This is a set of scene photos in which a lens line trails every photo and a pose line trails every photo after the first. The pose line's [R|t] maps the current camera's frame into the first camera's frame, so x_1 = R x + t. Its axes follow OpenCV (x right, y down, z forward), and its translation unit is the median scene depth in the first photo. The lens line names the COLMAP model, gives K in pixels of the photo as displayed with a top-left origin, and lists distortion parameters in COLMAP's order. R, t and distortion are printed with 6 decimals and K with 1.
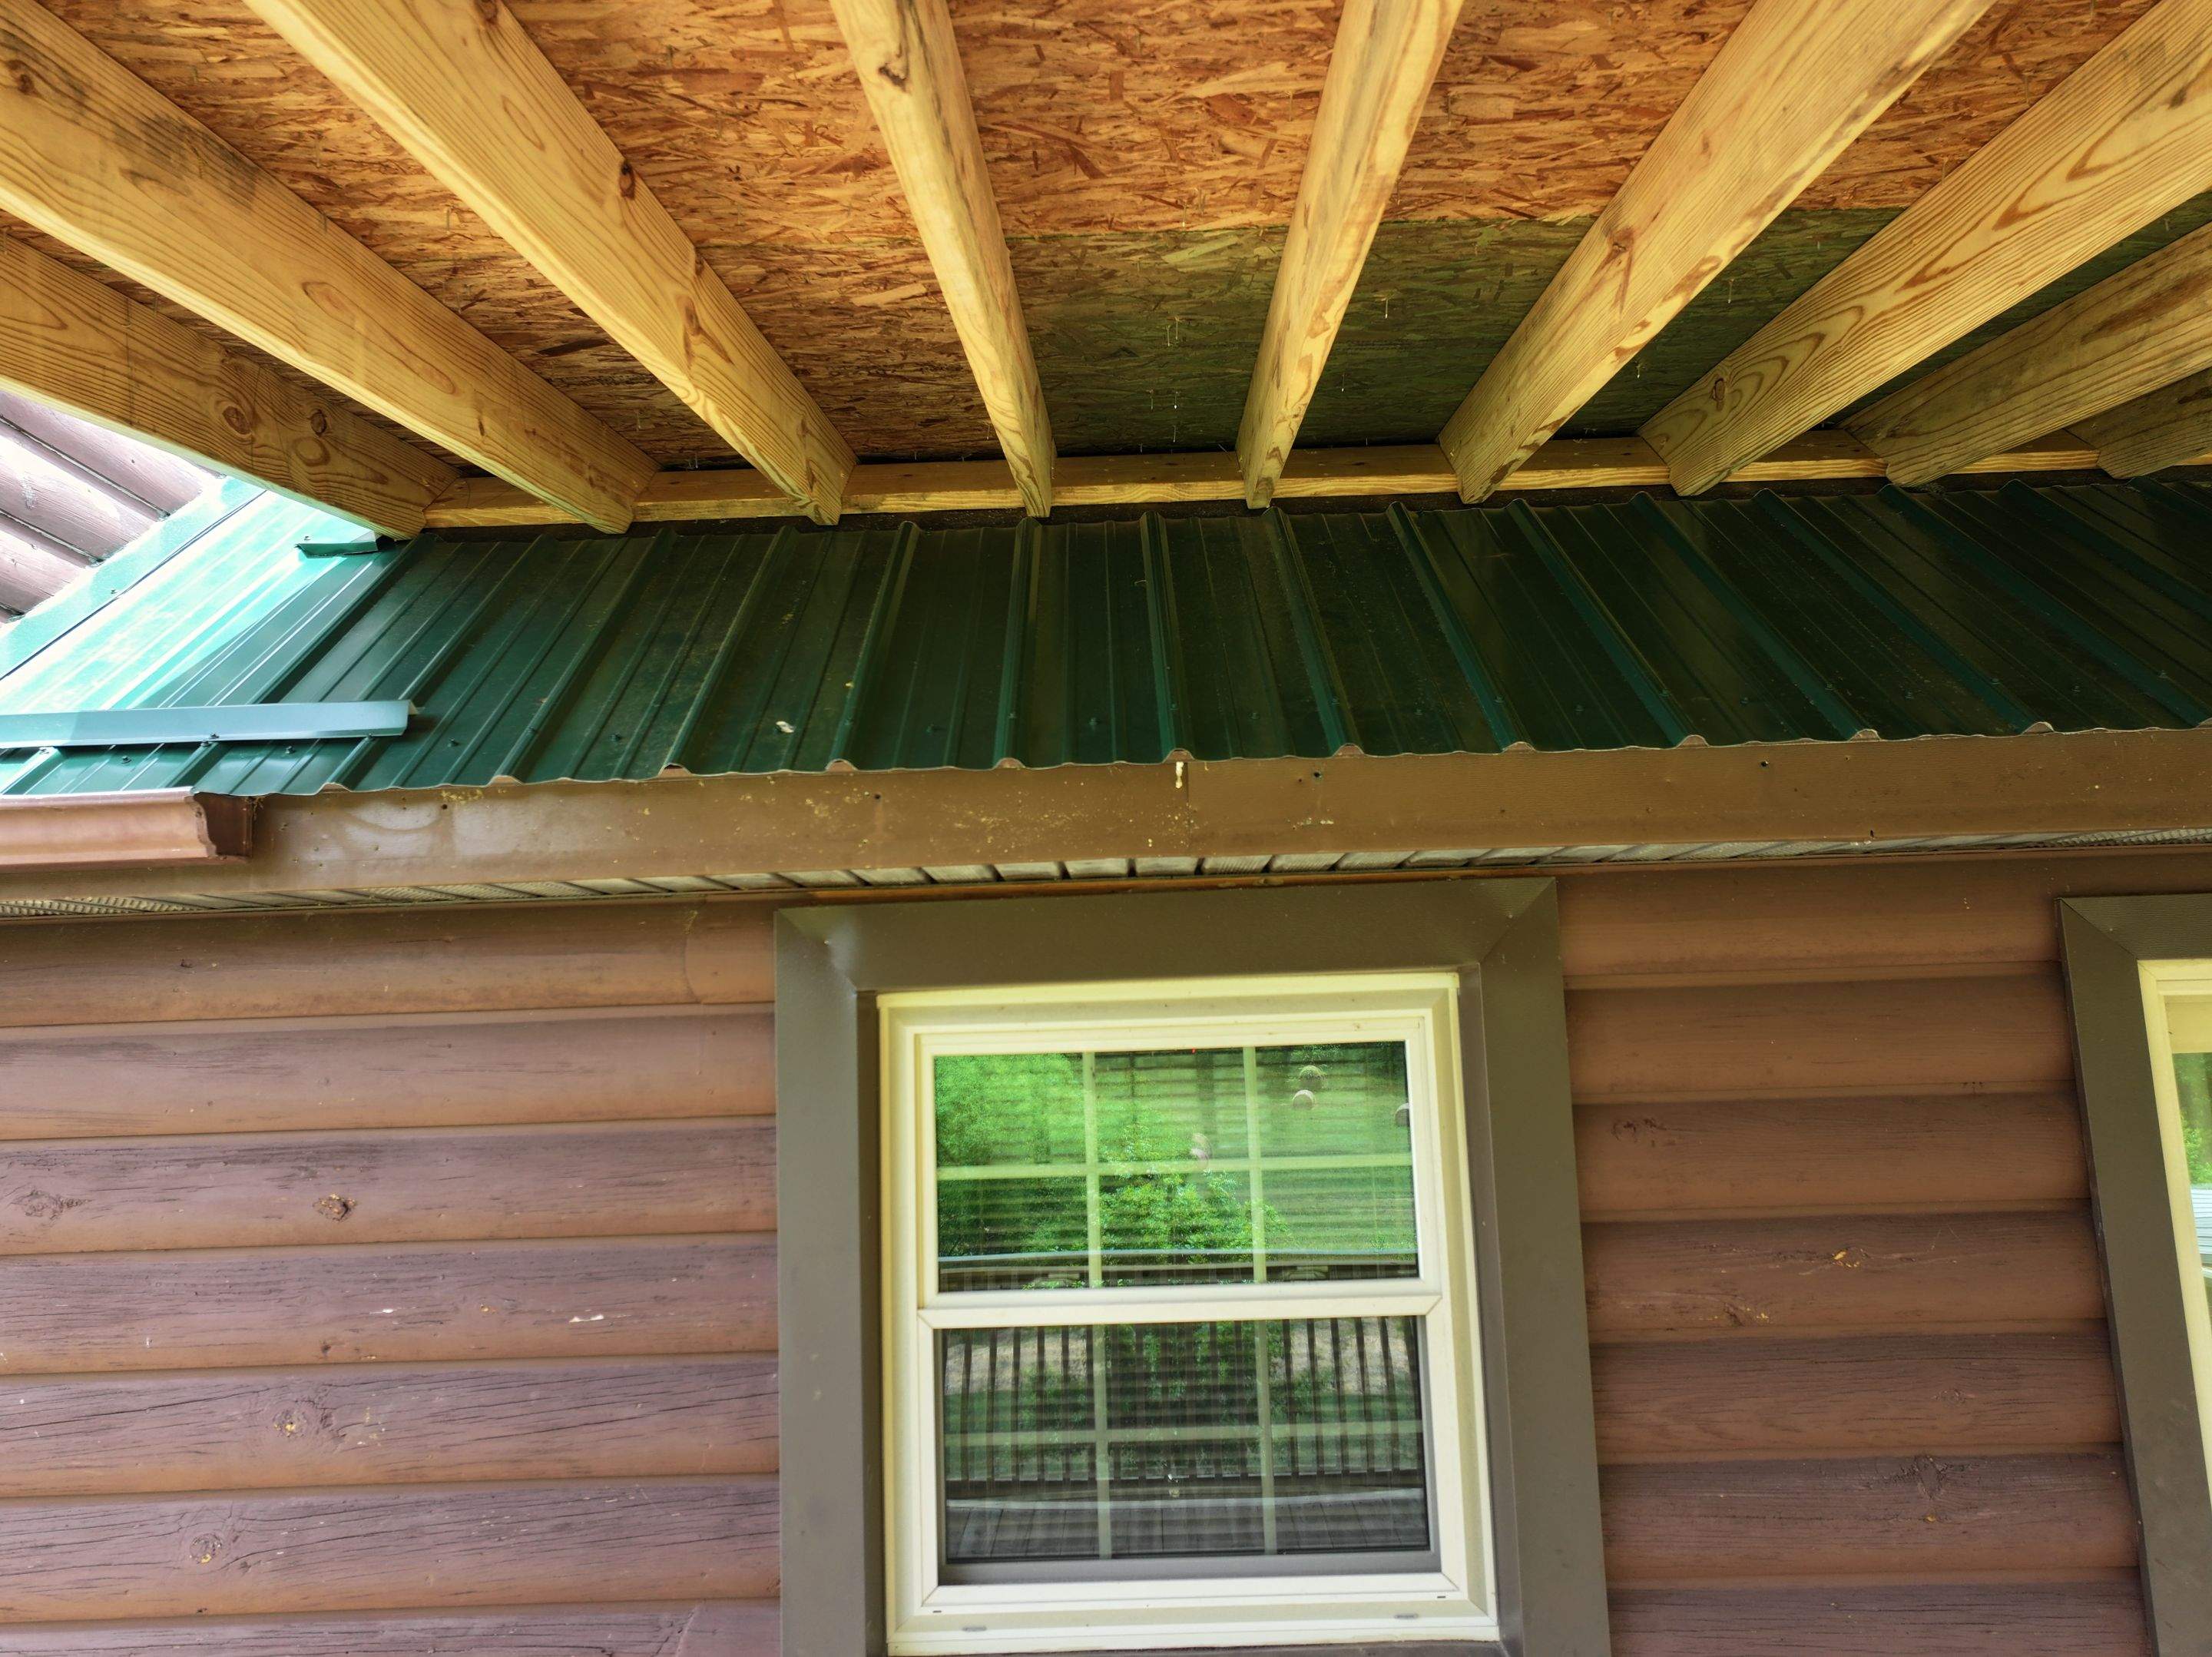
lens RADIAL K [[1552.4, 0, 1105.5], [0, 1552.4, 822.2], [0, 0, 1]] dist [-0.002637, 0.017323]
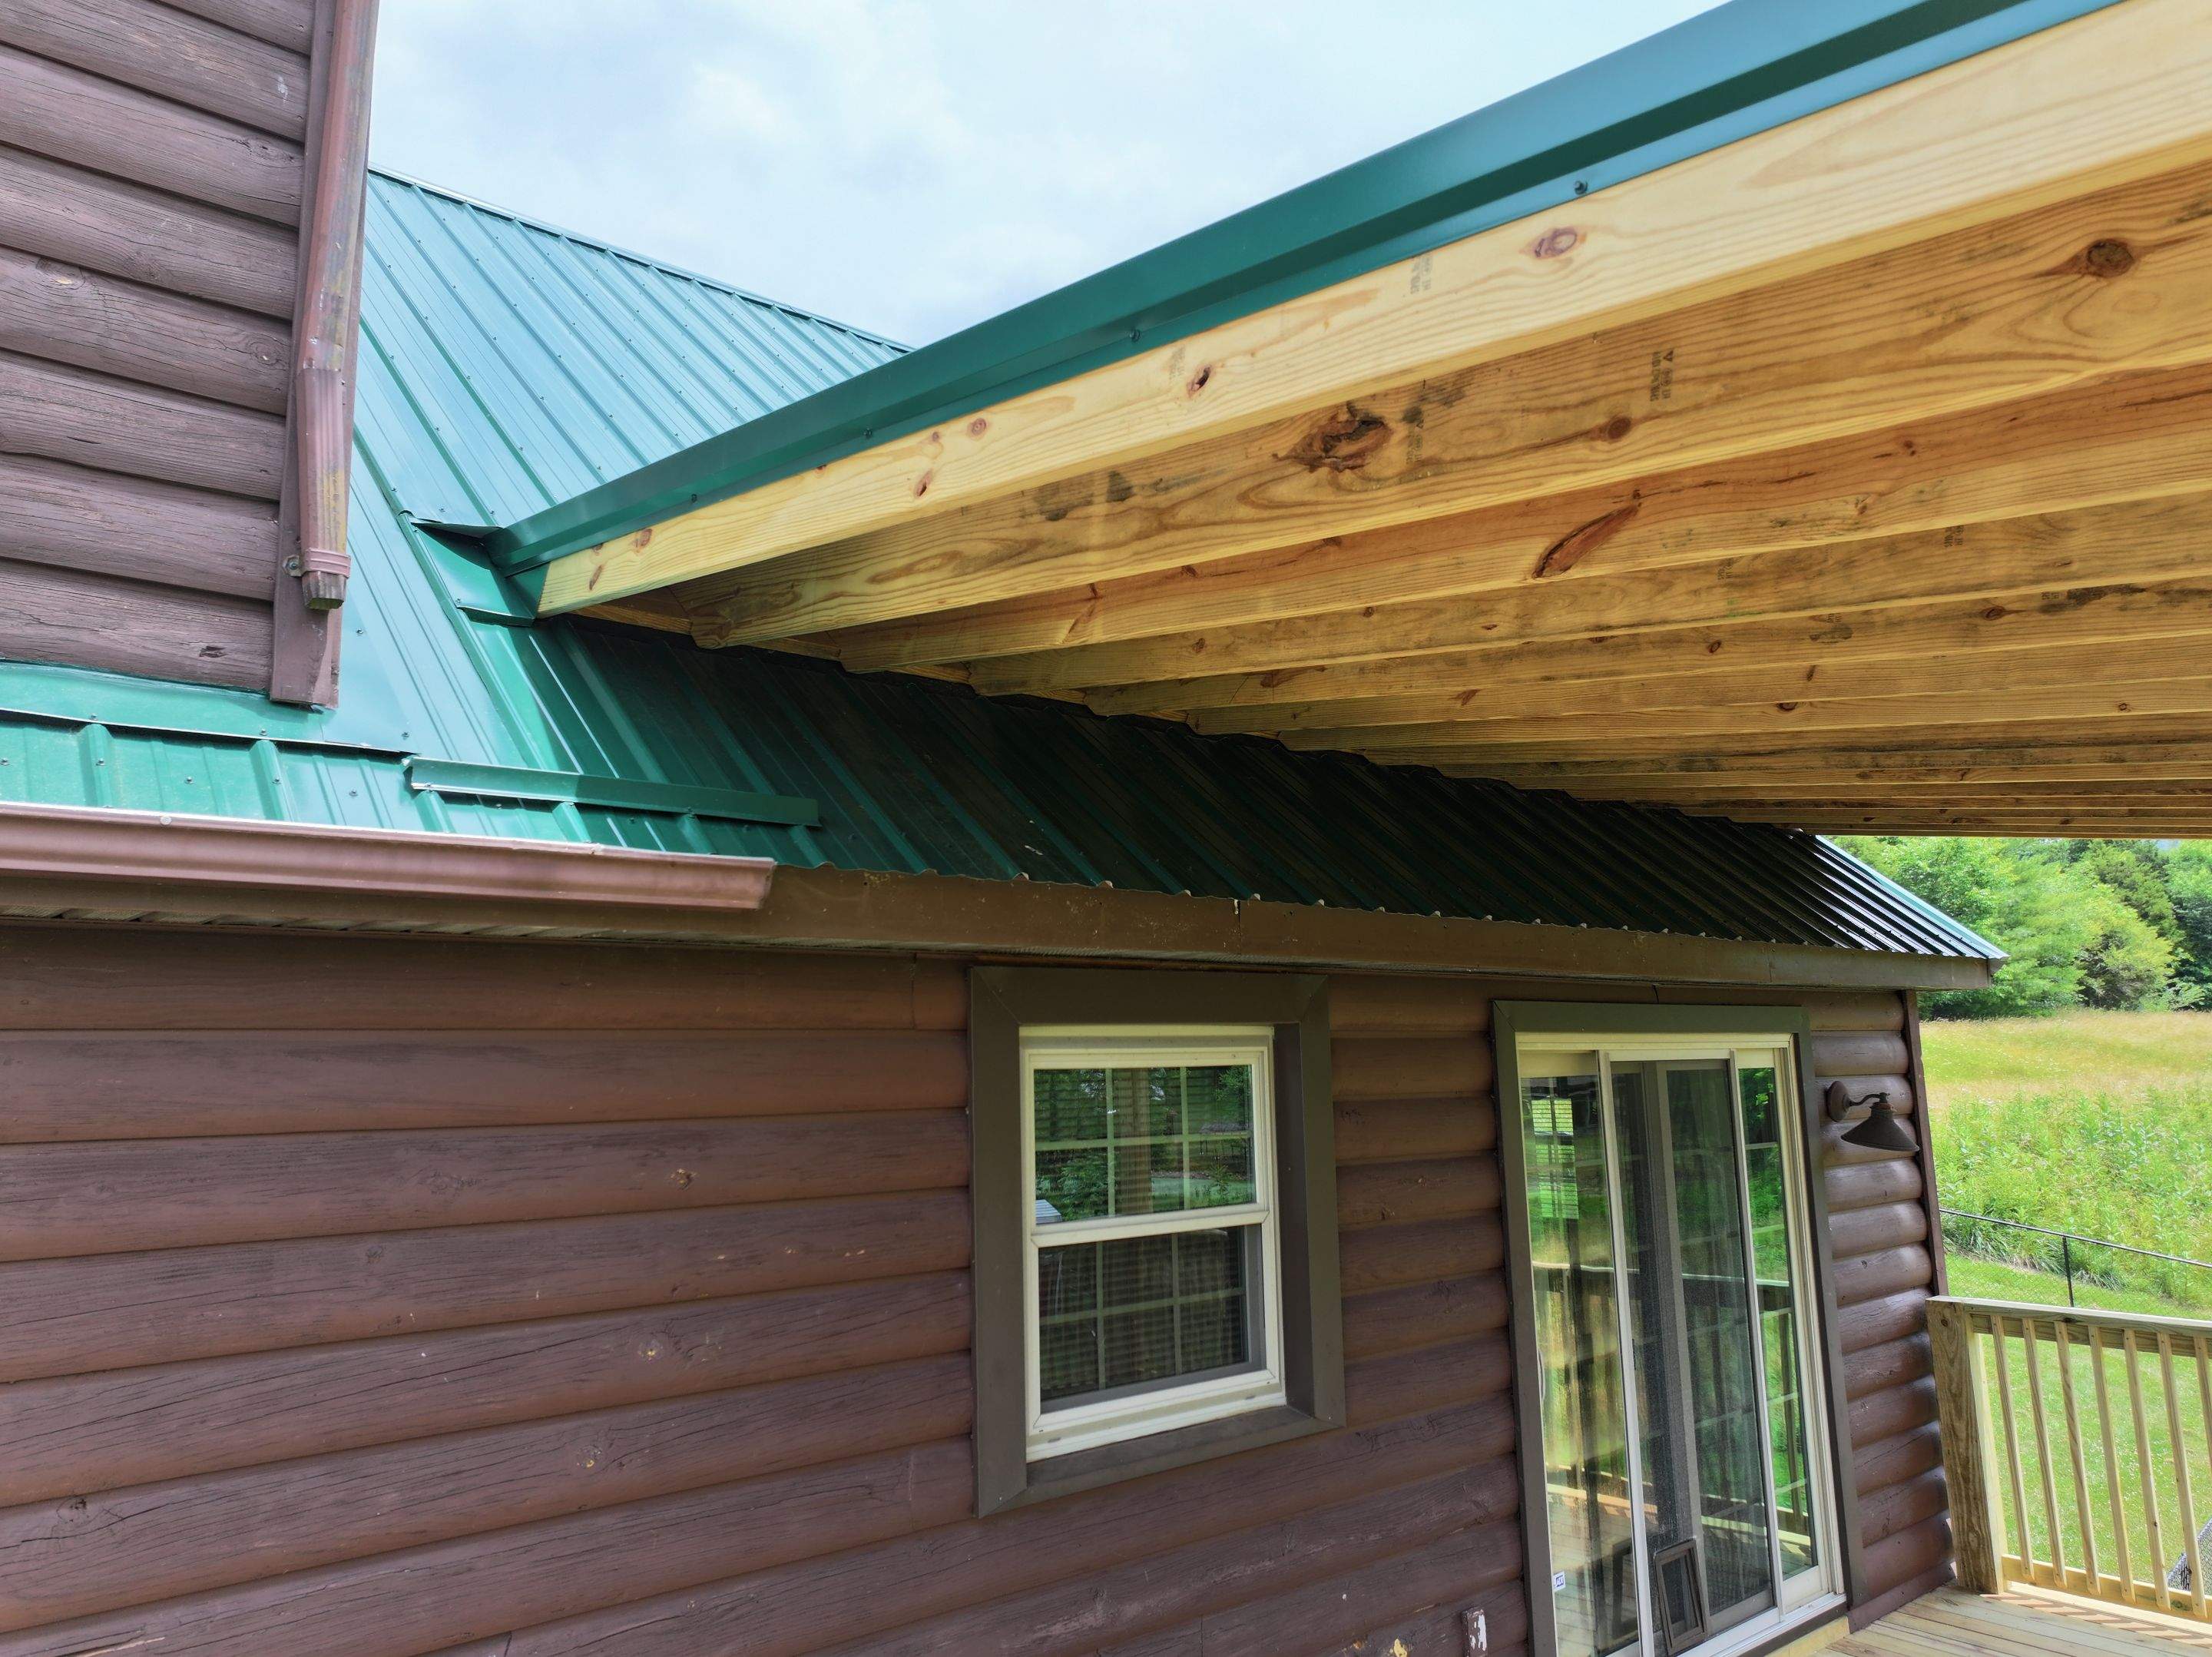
lens RADIAL K [[1552.4, 0, 1105.6], [0, 1552.4, 827.2], [0, 0, 1]] dist [-0.002637, 0.017323]
pose [[0.748394, 0.119678, 0.652368, -1.124809], [-0.097781, 0.992747, -0.069947, 0.015483], [-0.656007, -0.011442, 0.754668, -0.194631]]
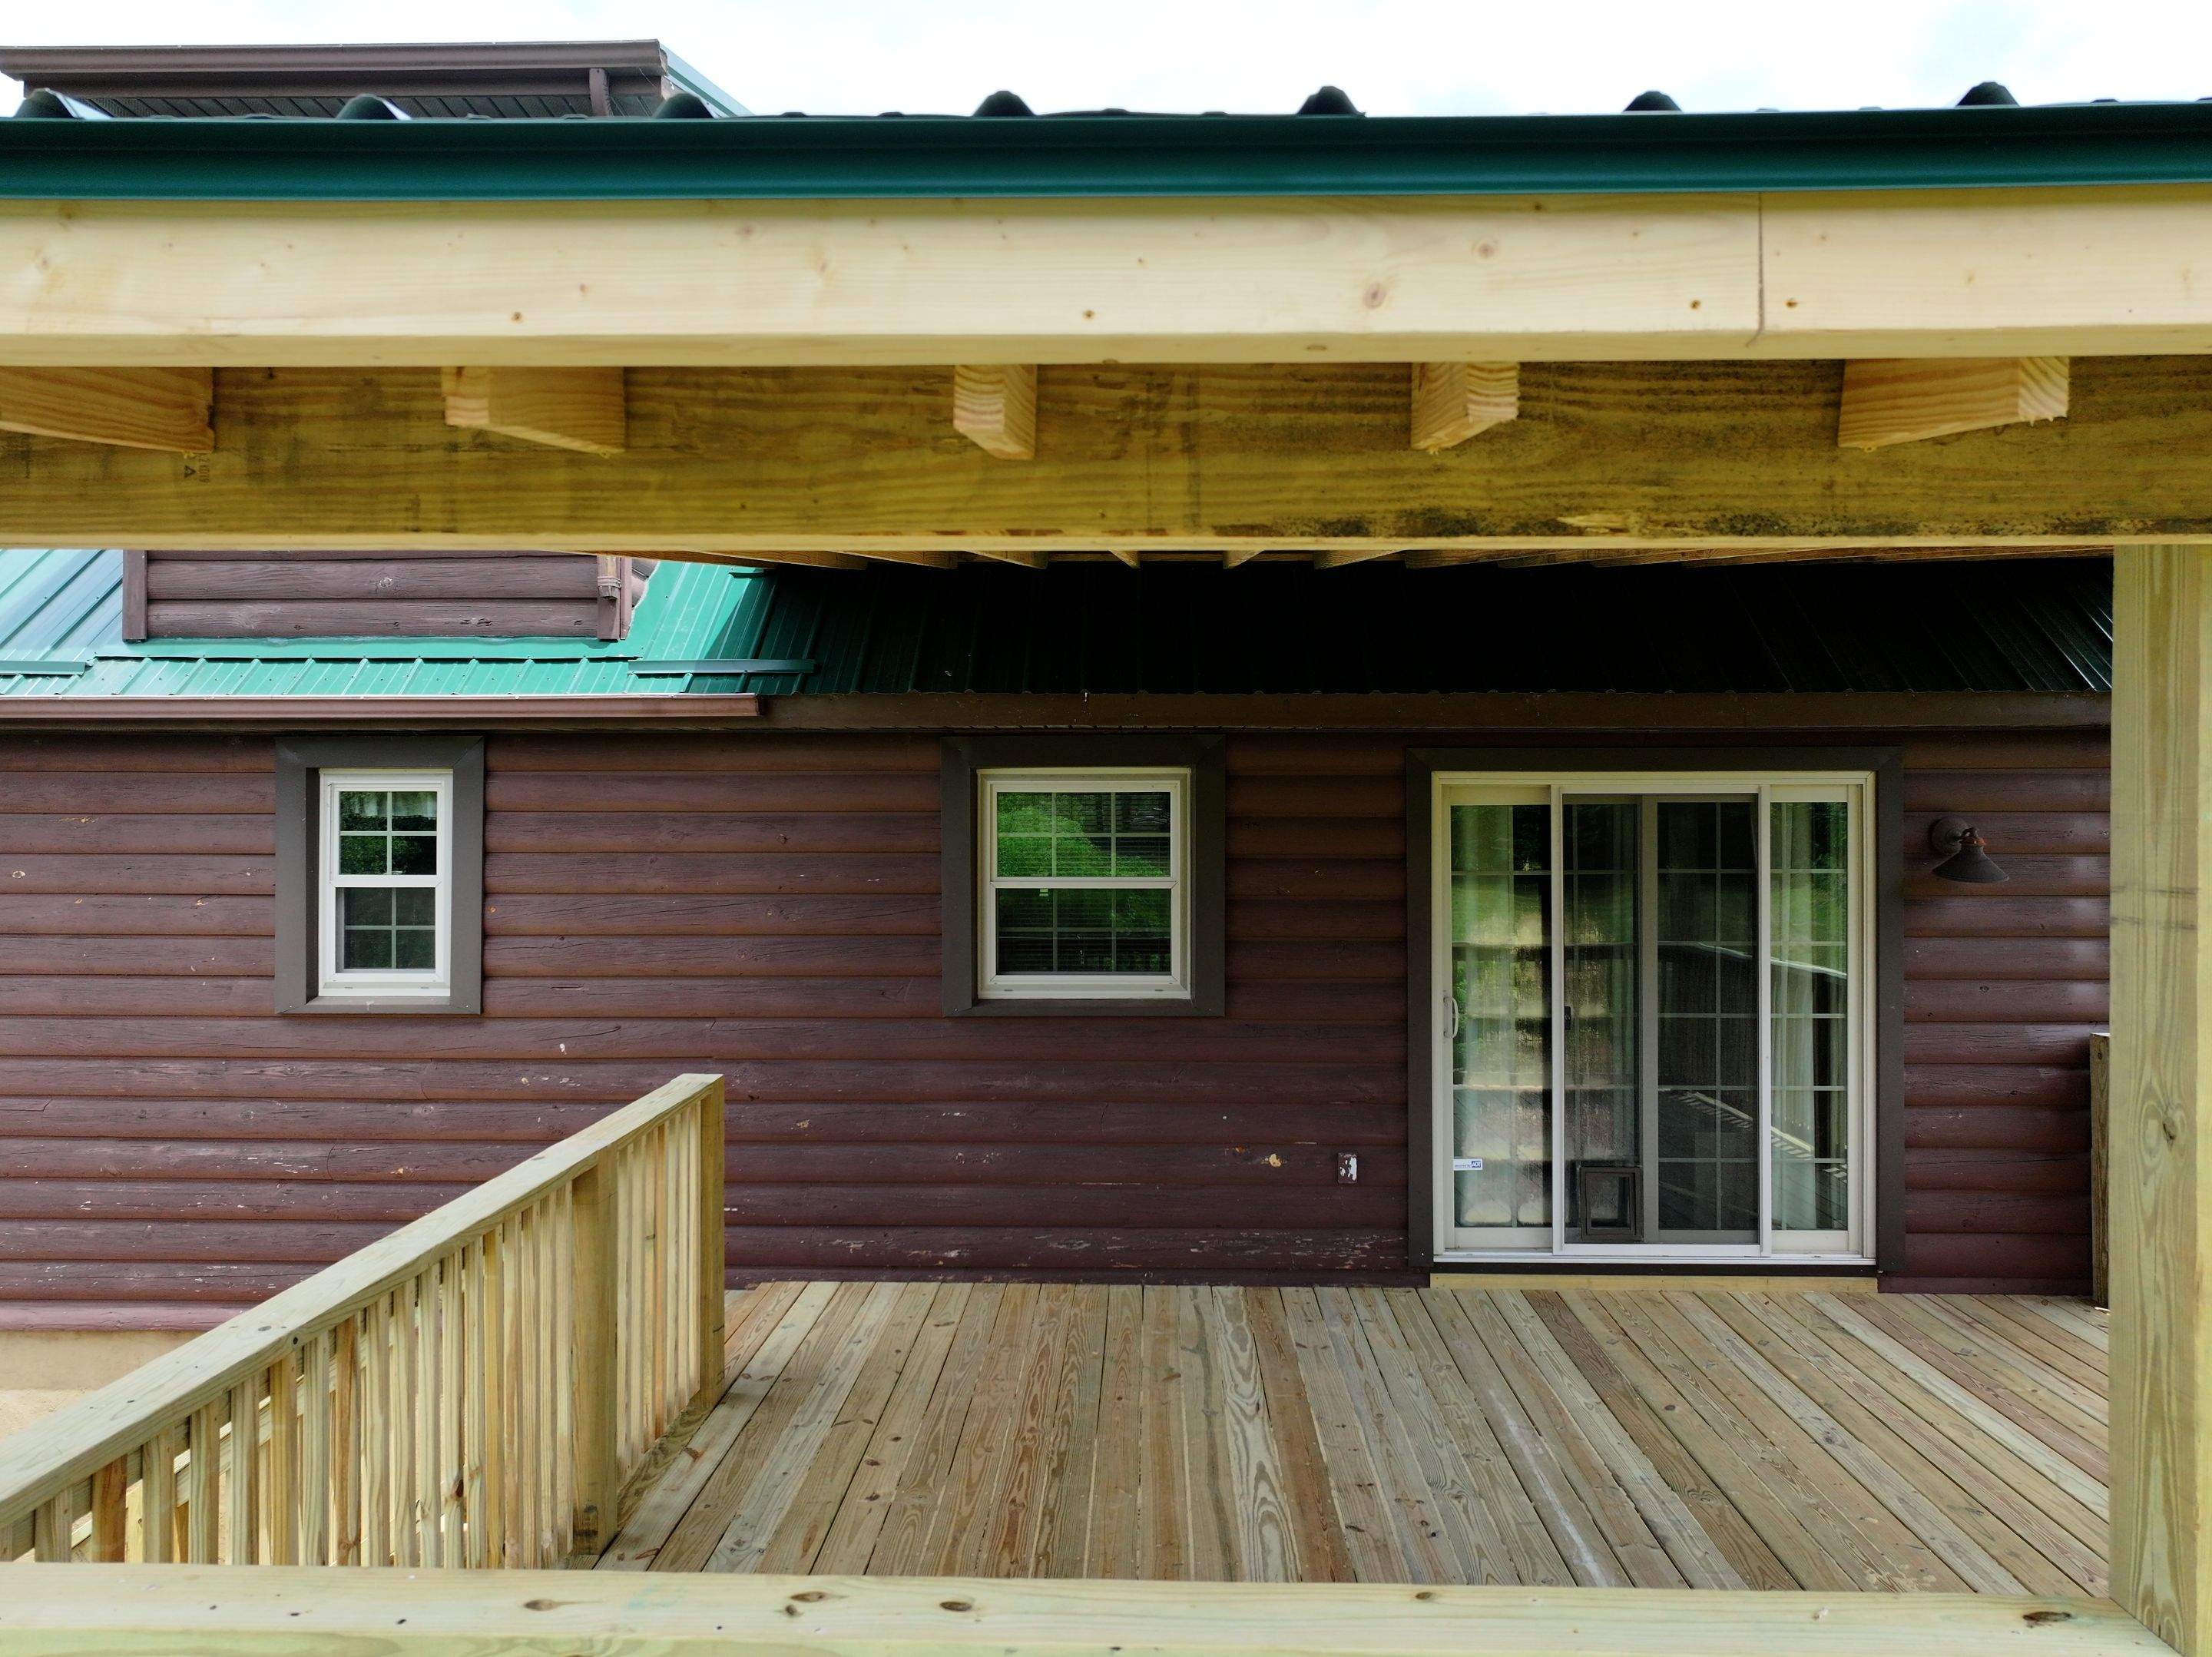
lens RADIAL K [[1552.4, 0, 1101.1], [0, 1552.4, 823.5], [0, 0, 1]] dist [-0.002637, 0.017323]
pose [[0.999466, 0.032045, -0.006423, 0.094846], [-0.030778, 0.988982, 0.144802, -0.203418], [0.010992, -0.144527, 0.989440, -1.774171]]
